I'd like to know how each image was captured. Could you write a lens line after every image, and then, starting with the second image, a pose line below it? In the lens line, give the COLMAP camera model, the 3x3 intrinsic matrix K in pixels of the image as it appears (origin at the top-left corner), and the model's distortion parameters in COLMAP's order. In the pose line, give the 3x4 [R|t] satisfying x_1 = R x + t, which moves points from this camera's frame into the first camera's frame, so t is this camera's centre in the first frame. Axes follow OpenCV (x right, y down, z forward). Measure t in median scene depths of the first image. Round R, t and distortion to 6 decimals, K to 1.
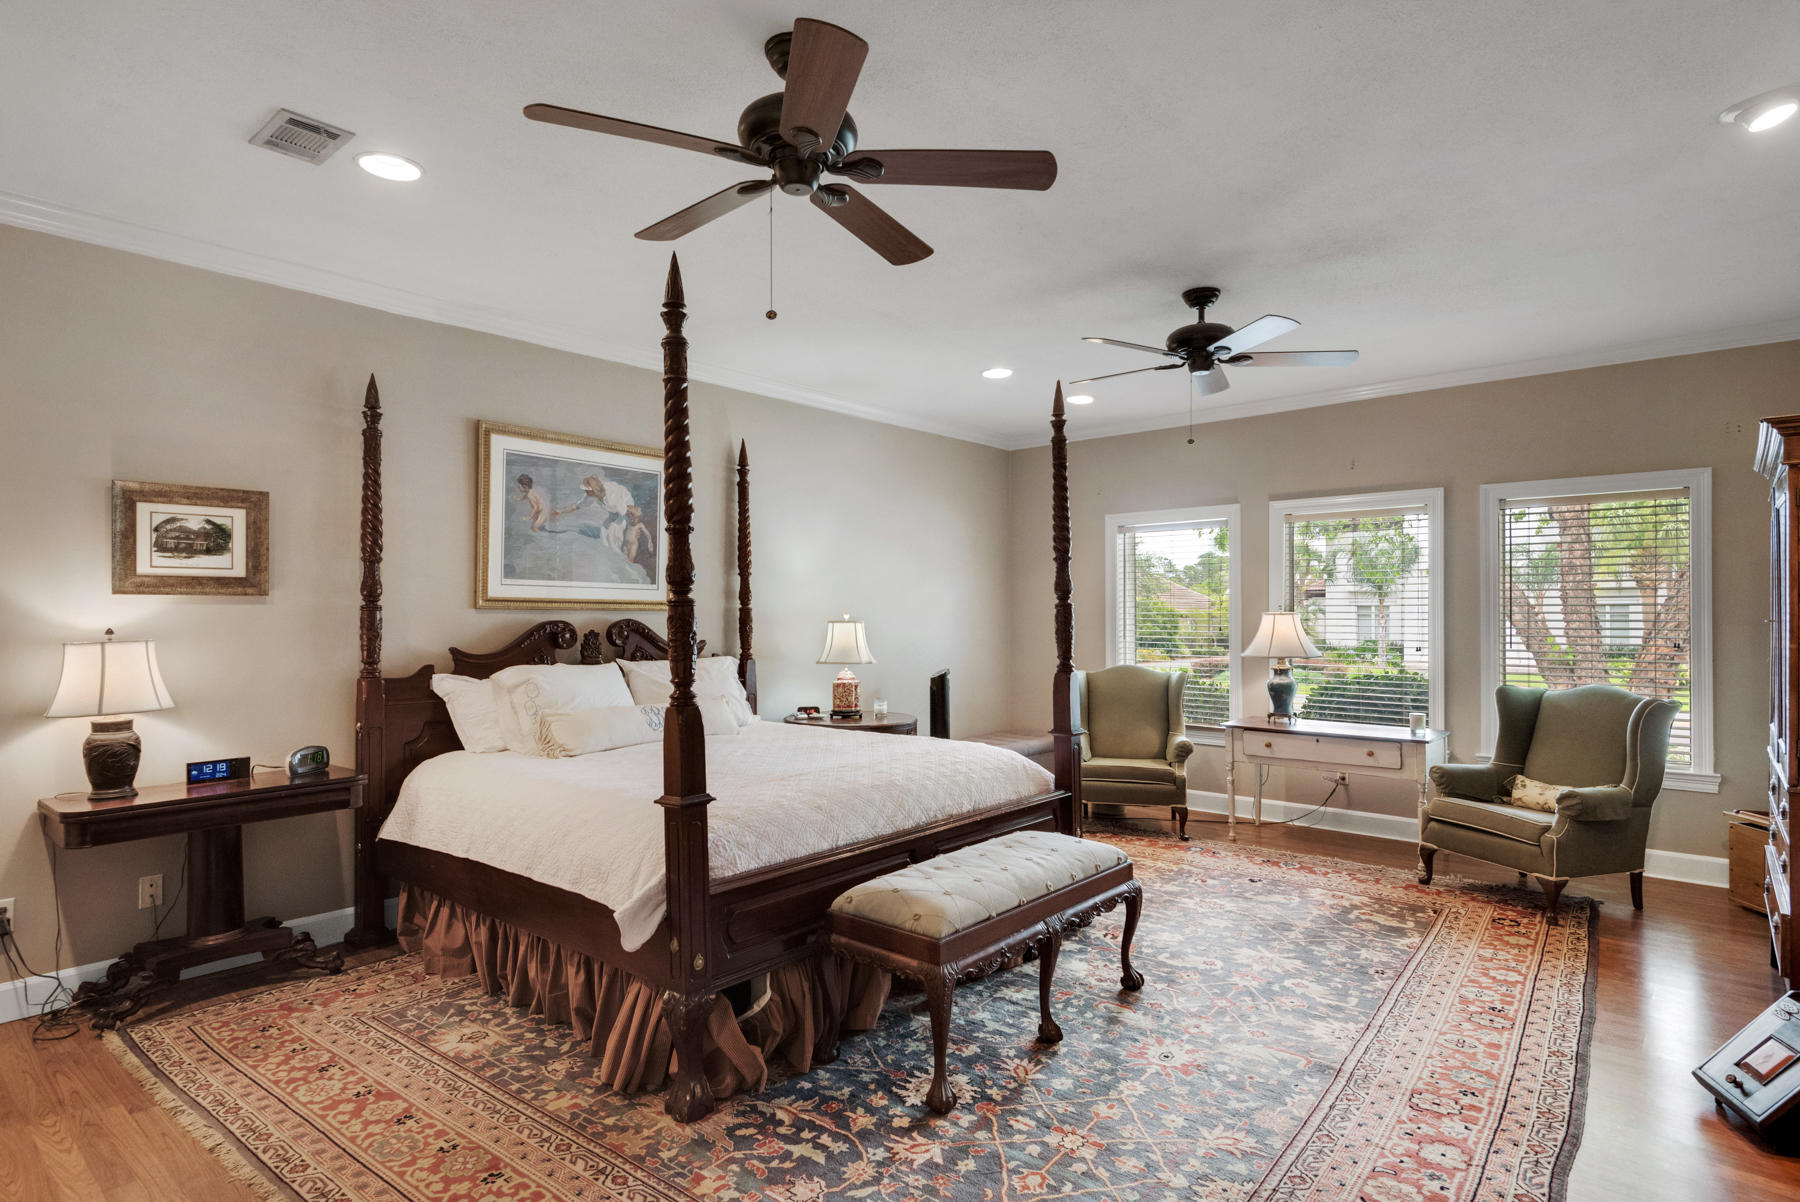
lens RADIAL K [[968.1, 0, 896.0], [0, 968.1, 610.9], [0, 0, 1]] dist [0.029105, 0.000009]
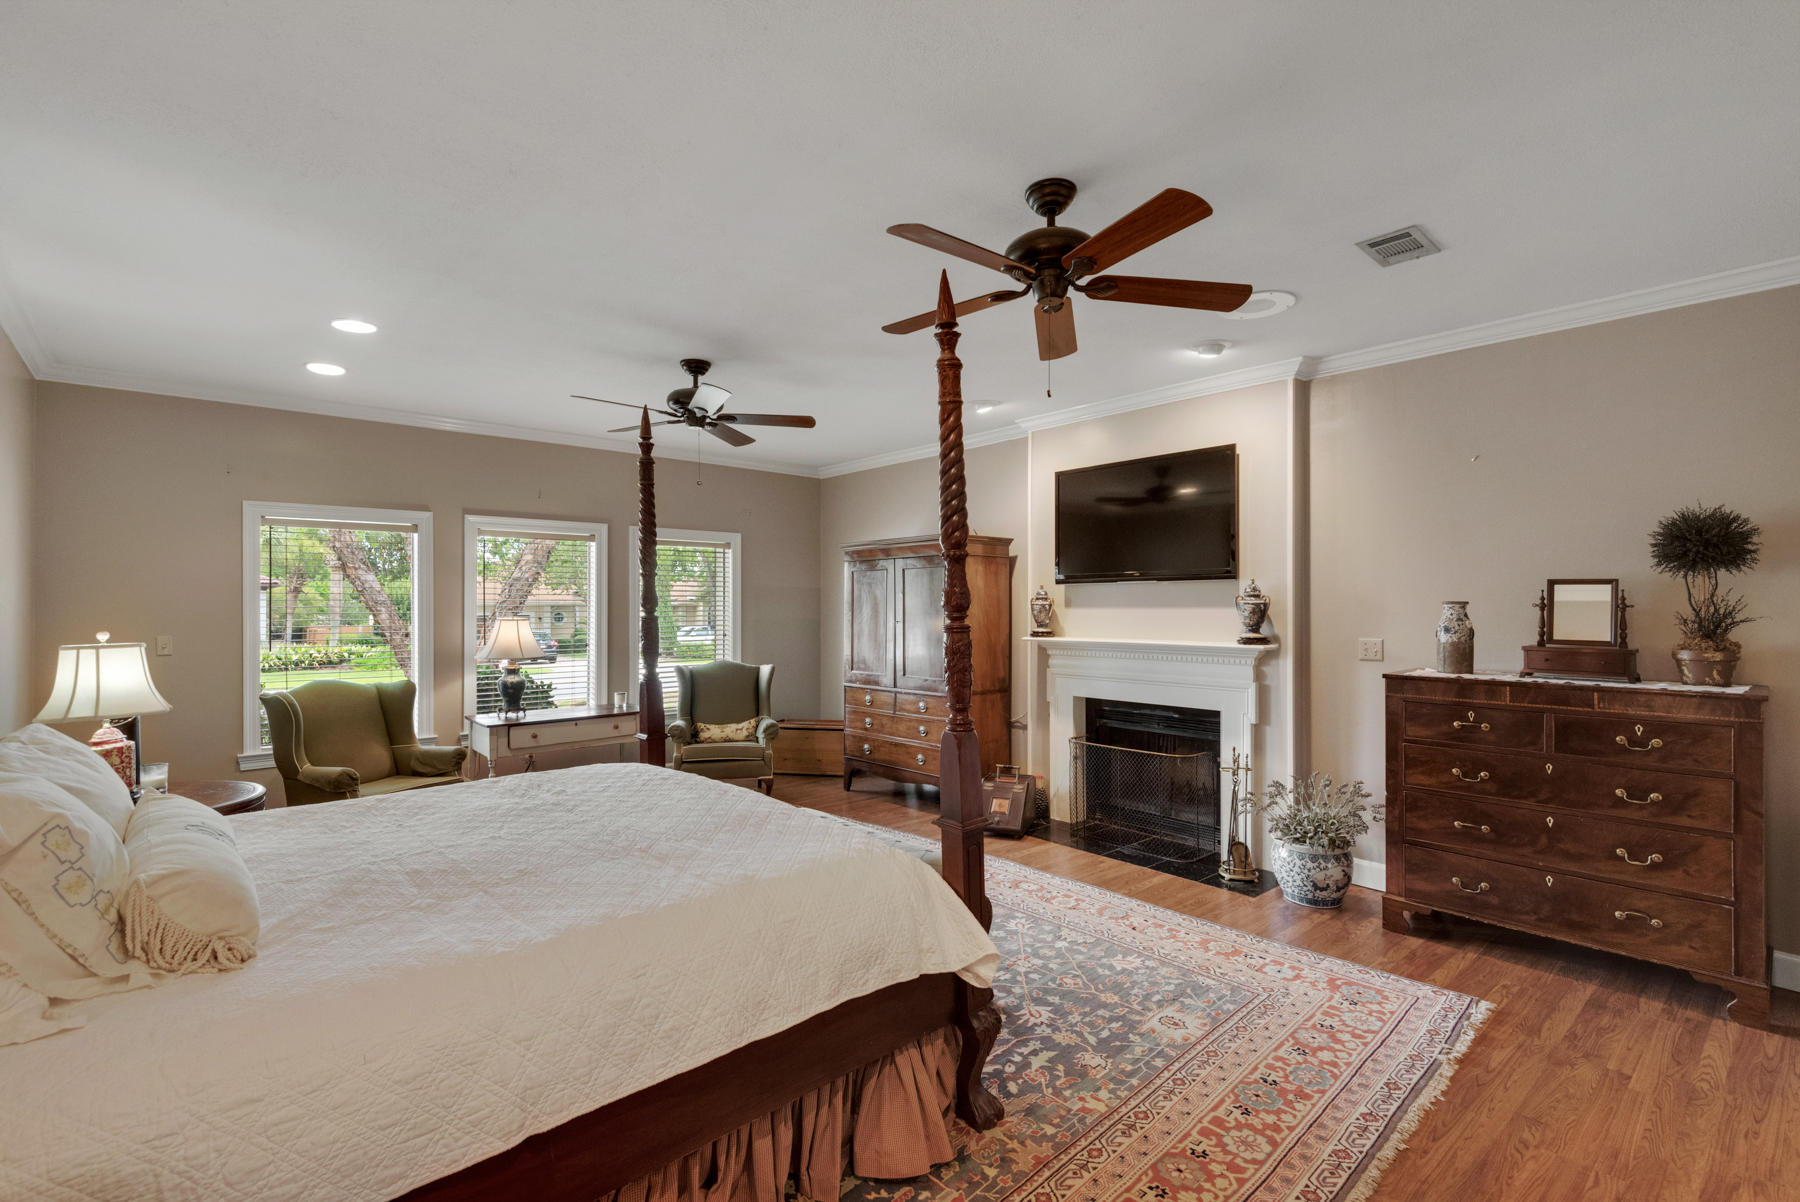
lens RADIAL K [[820.0, 0, 897.5], [0, 820.0, 606.4], [0, 0, 1]] dist [0.014663, -0.001615]
pose [[0.116761, -0.000279, 0.993160, -1.150849], [-0.004870, 0.999988, 0.000854, -0.034545], [-0.993148, -0.004936, 0.116759, 1.039229]]
